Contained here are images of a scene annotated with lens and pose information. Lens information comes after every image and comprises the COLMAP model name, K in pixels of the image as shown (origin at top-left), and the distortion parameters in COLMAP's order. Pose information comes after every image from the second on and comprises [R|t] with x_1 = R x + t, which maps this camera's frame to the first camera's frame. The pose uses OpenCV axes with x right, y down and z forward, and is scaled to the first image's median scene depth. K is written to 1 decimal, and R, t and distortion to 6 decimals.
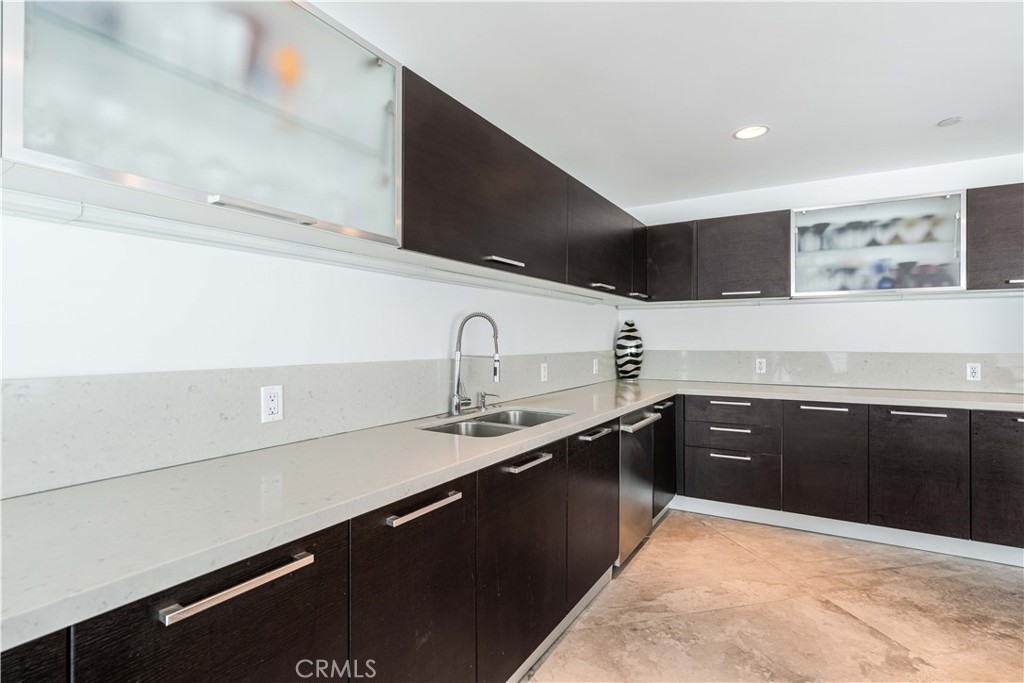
lens RADIAL K [[499.2, 0, 512.0], [0, 499.2, 341.5], [0, 0, 1]] dist [-0.000957, 0.000266]
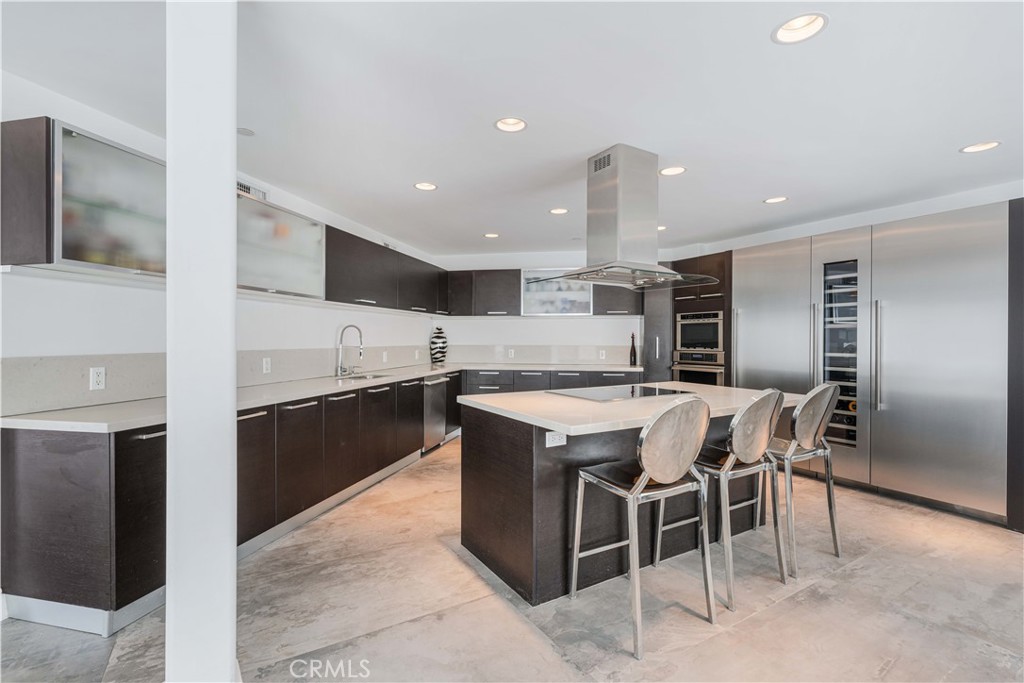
lens RADIAL K [[472.4, 0, 508.1], [0, 472.4, 341.7], [0, 0, 1]] dist [-0.009964, 0.000230]
pose [[0.948103, 0.000603, 0.317964, -0.049310], [-0.001819, 0.999992, 0.003528, 0.001236], [-0.317960, -0.003924, 0.948096, -0.655998]]
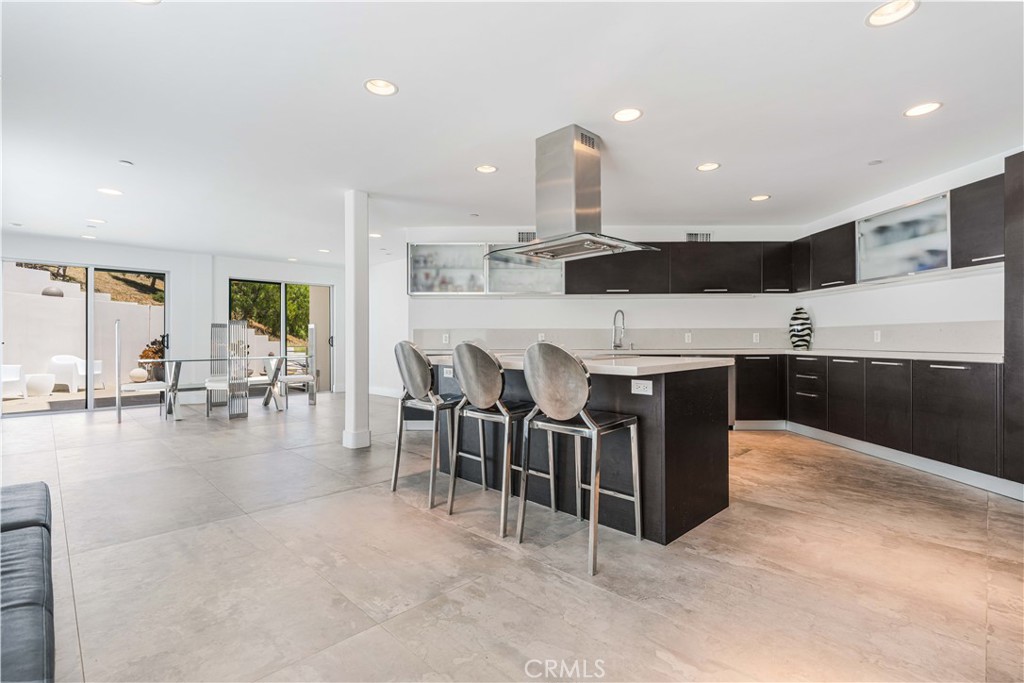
lens RADIAL K [[472.4, 0, 508.1], [0, 472.4, 341.7], [0, 0, 1]] dist [-0.009964, 0.000230]
pose [[0.531766, 0.003385, -0.846885, 1.153562], [0.003777, 0.999973, 0.006369, 0.058084], [0.846883, -0.006585, 0.531739, -0.504166]]
